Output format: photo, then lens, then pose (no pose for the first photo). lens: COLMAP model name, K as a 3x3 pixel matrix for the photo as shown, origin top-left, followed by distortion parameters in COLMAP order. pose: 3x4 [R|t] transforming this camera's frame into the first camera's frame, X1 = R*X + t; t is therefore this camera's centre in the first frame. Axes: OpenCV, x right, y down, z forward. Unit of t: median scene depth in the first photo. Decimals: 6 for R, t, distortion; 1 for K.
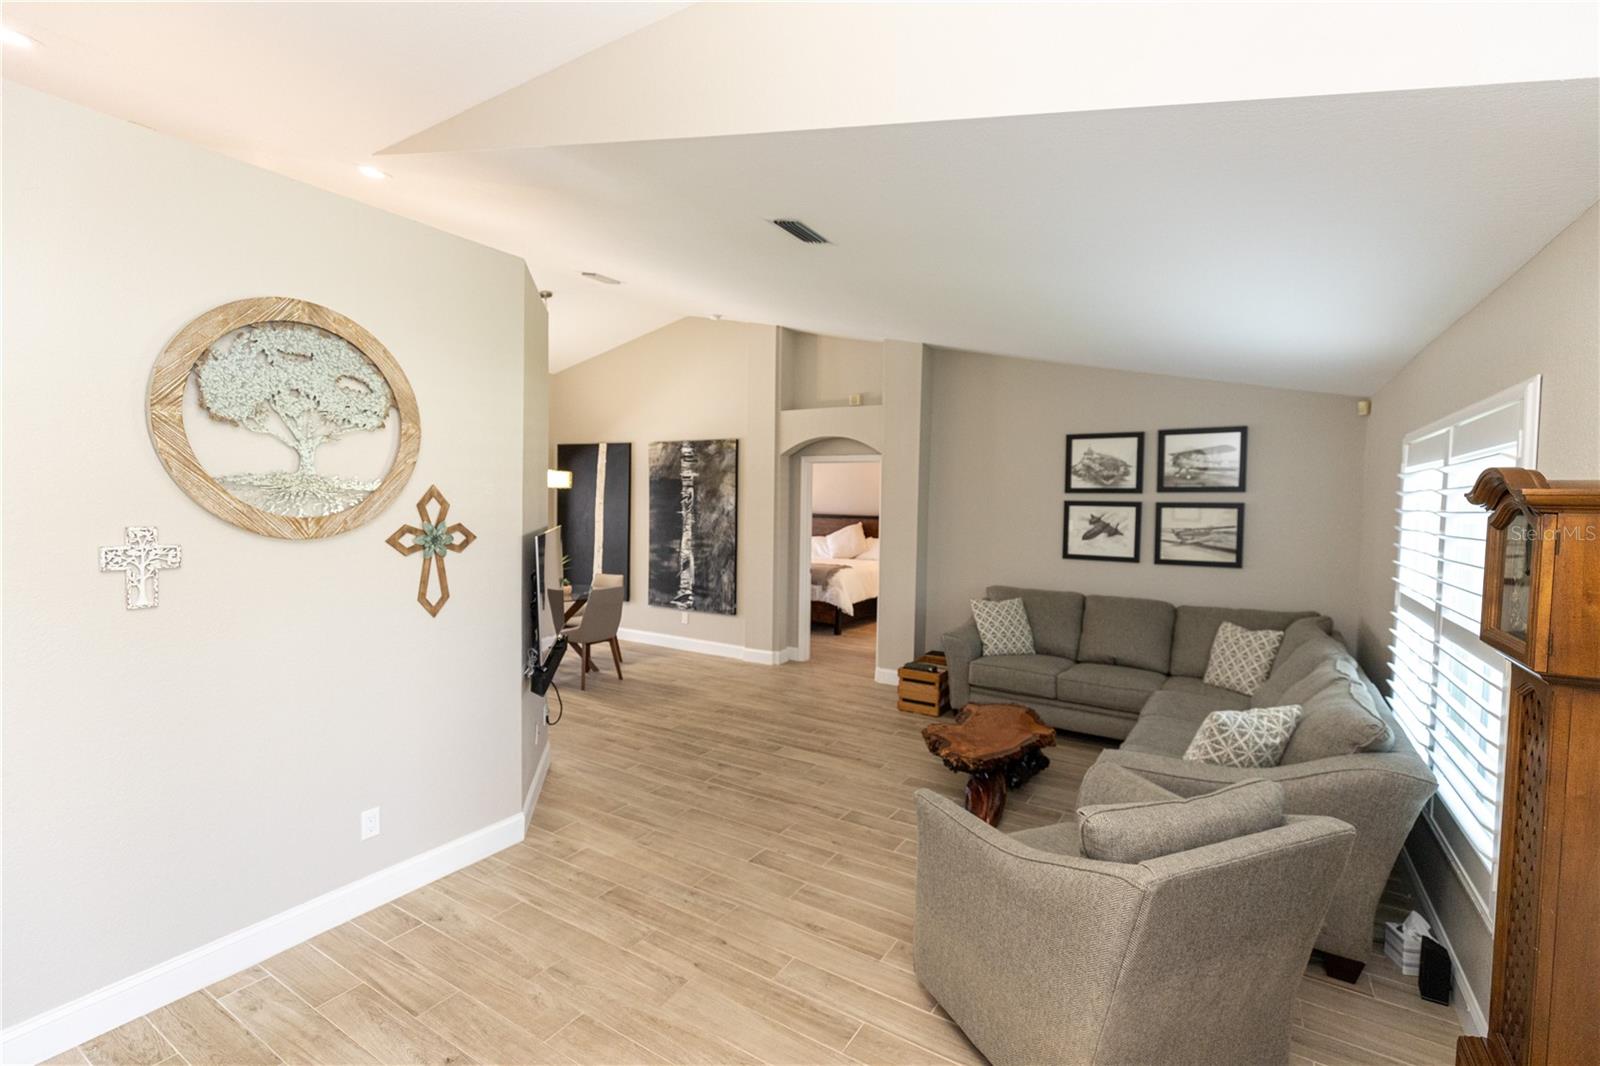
lens RADIAL K [[714.5, 0, 803.1], [0, 714.5, 533.7], [0, 0, 1]] dist [0.003353, 0.000300]
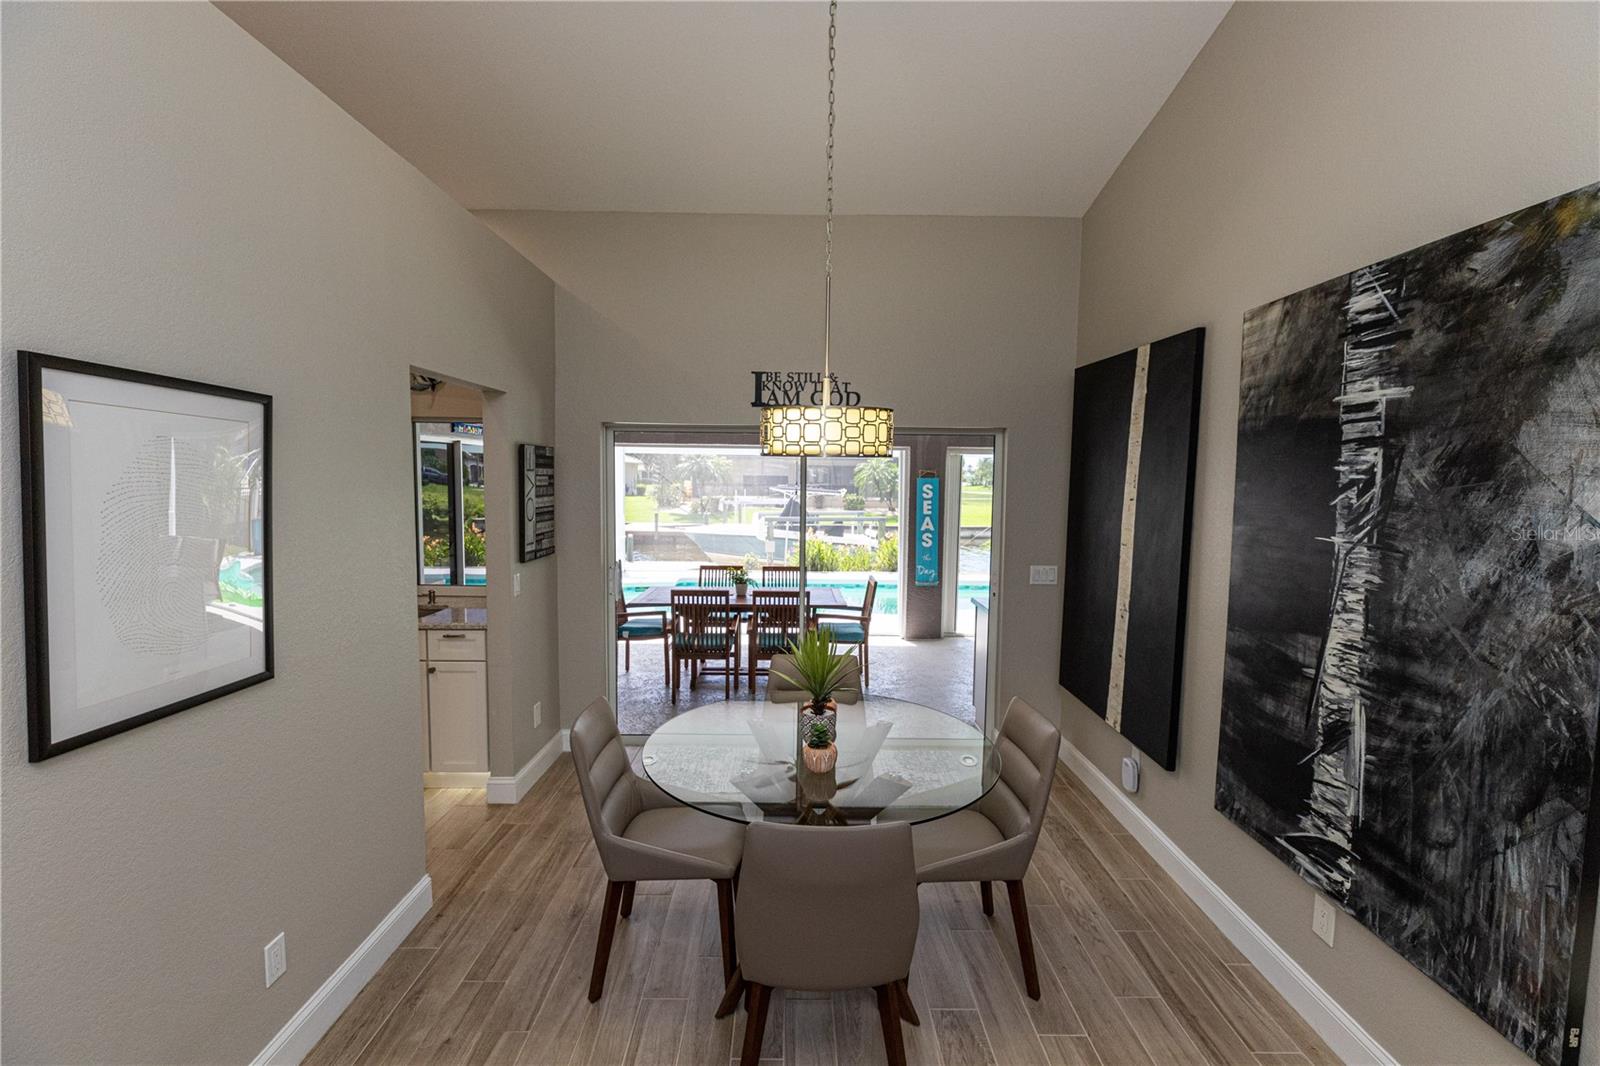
lens RADIAL K [[710.5, 0, 800.0], [0, 710.5, 533.0], [0, 0, 1]] dist [-0.000348, -0.000248]
pose [[0.530469, 0.058742, -0.845667, -0.049532], [-0.044674, 0.998147, 0.041310, -0.034981], [0.846527, 0.015865, 0.532110, 0.692793]]
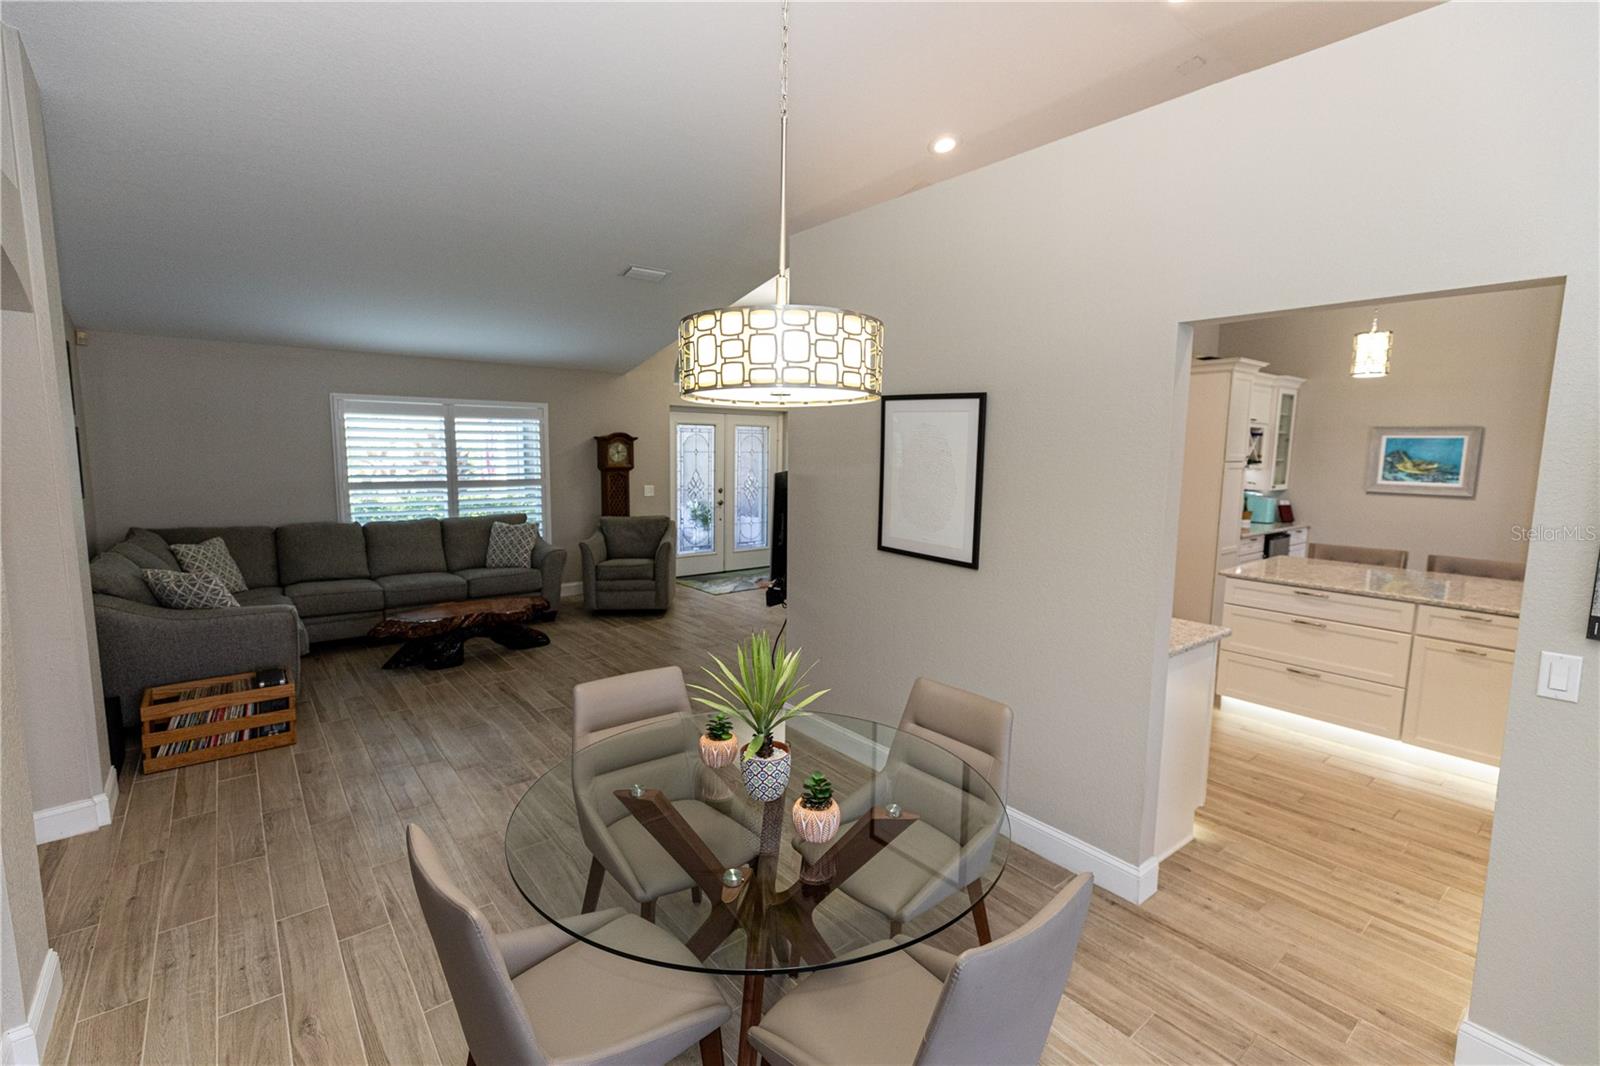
lens RADIAL K [[716.4, 0, 800.0], [0, 716.4, 533.0], [0, 0, 1]] dist [0.003614, 0.000109]
pose [[-0.941802, -0.070053, 0.328788, -0.391920], [-0.013698, 0.985231, 0.170679, -0.053536], [-0.335889, 0.156242, -0.928852, 1.073592]]
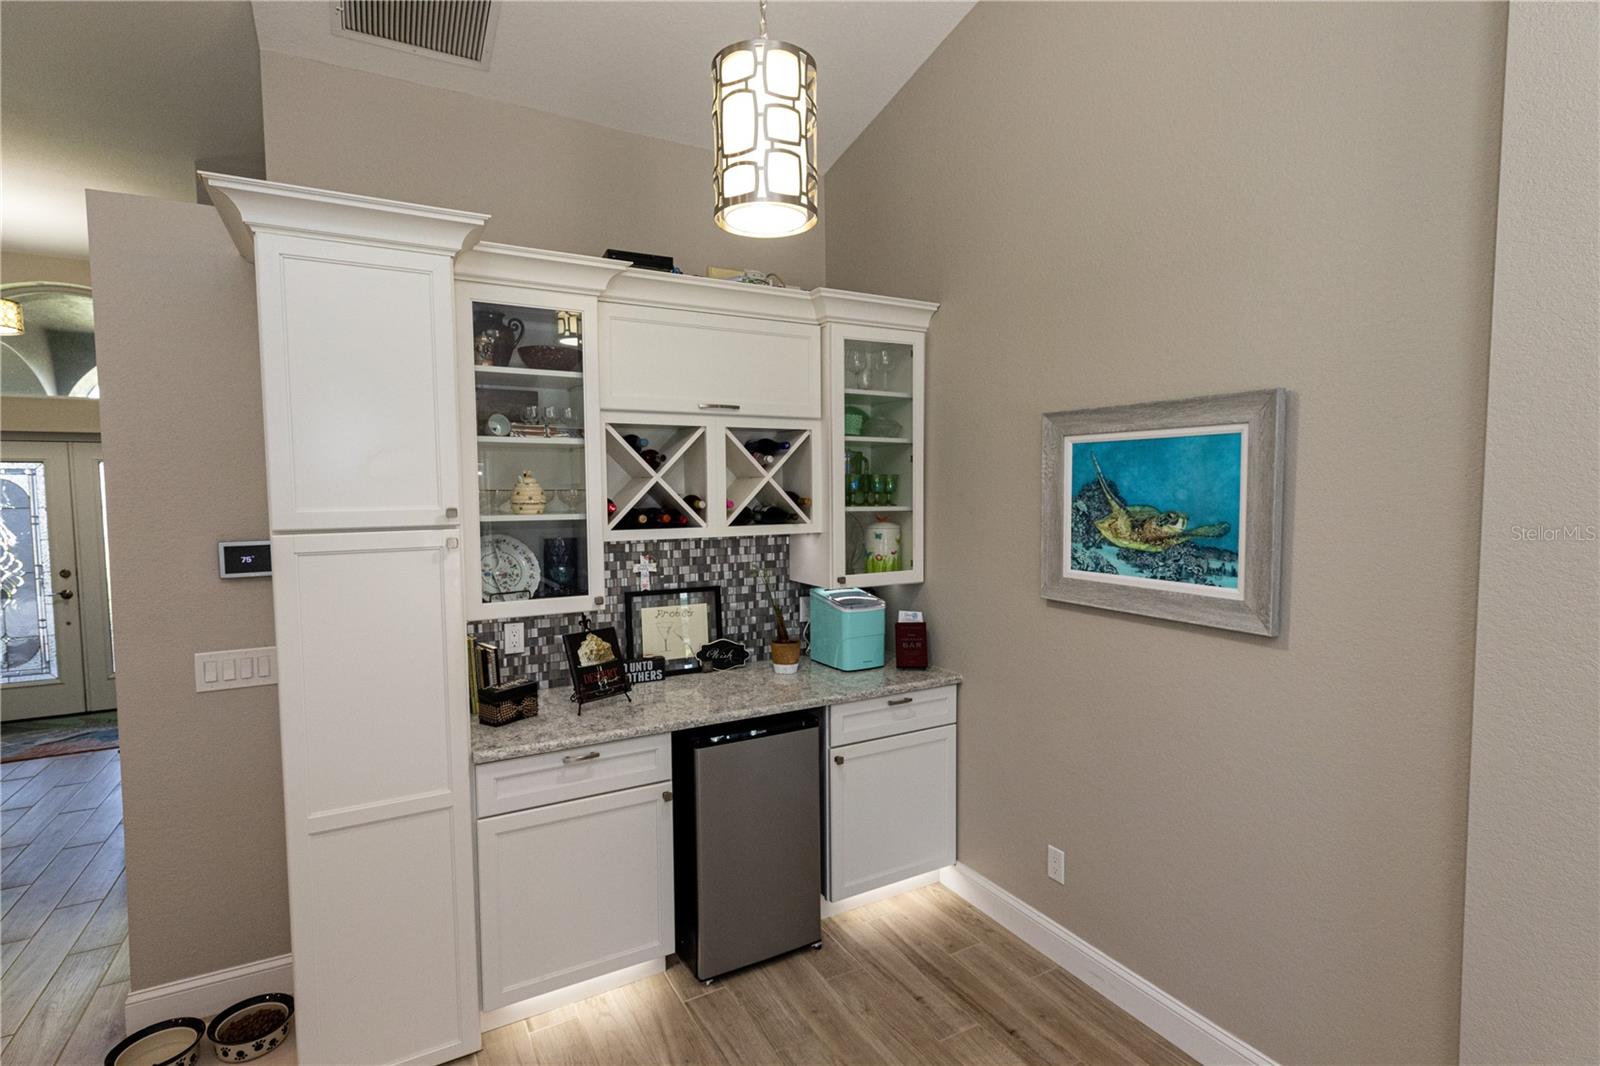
lens RADIAL K [[765.9, 0, 800.0], [0, 765.9, 533.0], [0, 0, 1]] dist [0.002556, 0.000307]
pose [[-0.873371, -0.038920, 0.485497, -0.846457], [0.017010, 0.993757, 0.110263, -0.026888], [-0.486758, 0.104559, -0.867257, 0.299408]]
